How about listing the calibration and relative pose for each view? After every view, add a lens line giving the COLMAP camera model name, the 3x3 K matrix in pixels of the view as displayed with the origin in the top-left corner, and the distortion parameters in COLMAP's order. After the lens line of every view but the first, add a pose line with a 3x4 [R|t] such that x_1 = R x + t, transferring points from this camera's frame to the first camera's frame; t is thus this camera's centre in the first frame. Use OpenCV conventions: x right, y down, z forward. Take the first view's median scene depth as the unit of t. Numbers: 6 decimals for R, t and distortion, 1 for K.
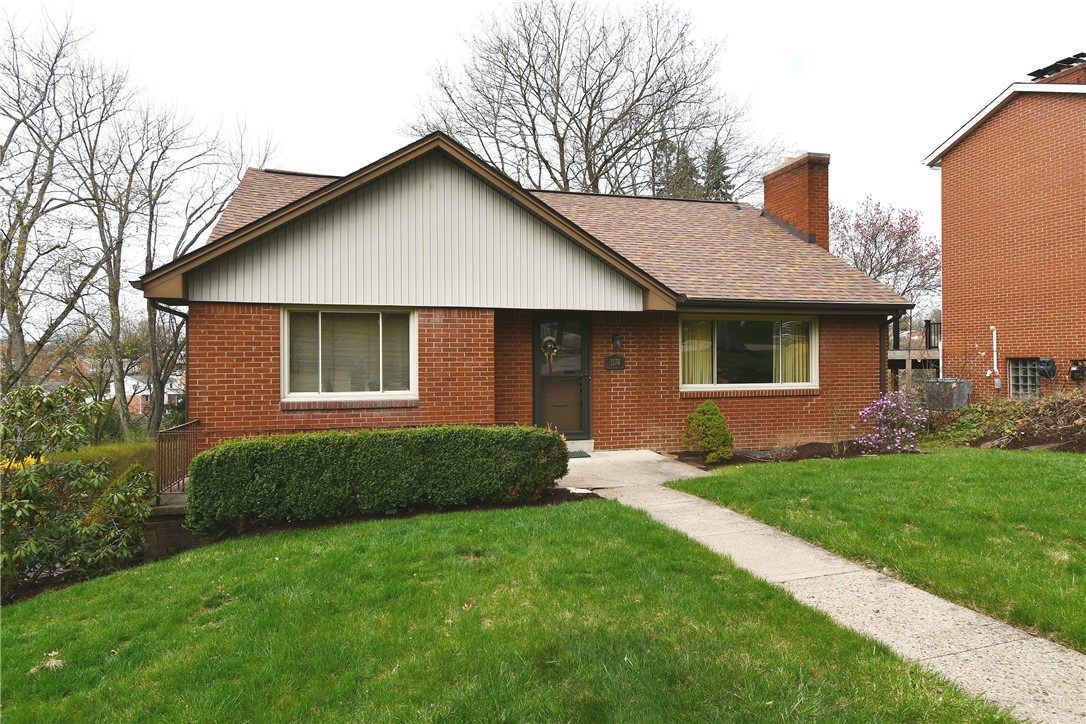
lens RADIAL K [[661.8, 0, 543.1], [0, 661.8, 362.3], [0, 0, 1]] dist [-0.002145, -0.000171]
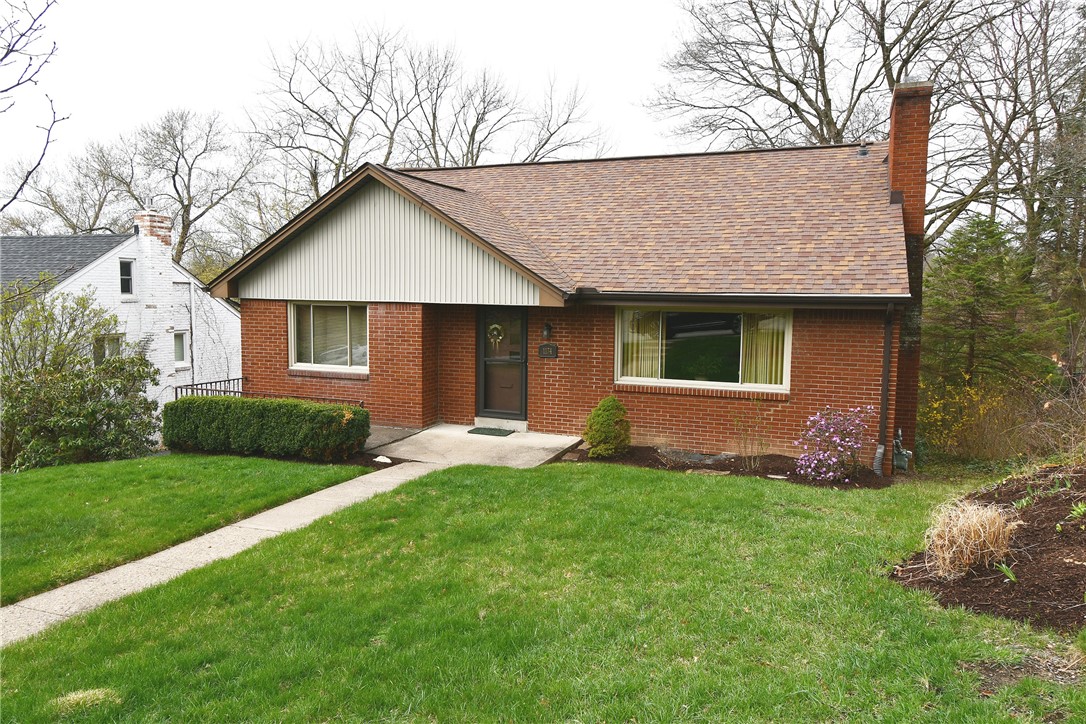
lens RADIAL K [[750.7, 0, 543.1], [0, 750.7, 359.8], [0, 0, 1]] dist [0.006454, 0.000790]
pose [[0.787692, 0.069378, -0.612151, 0.938077], [-0.016530, 0.995661, 0.091573, -0.107271], [0.615848, -0.062012, 0.785421, 0.063069]]
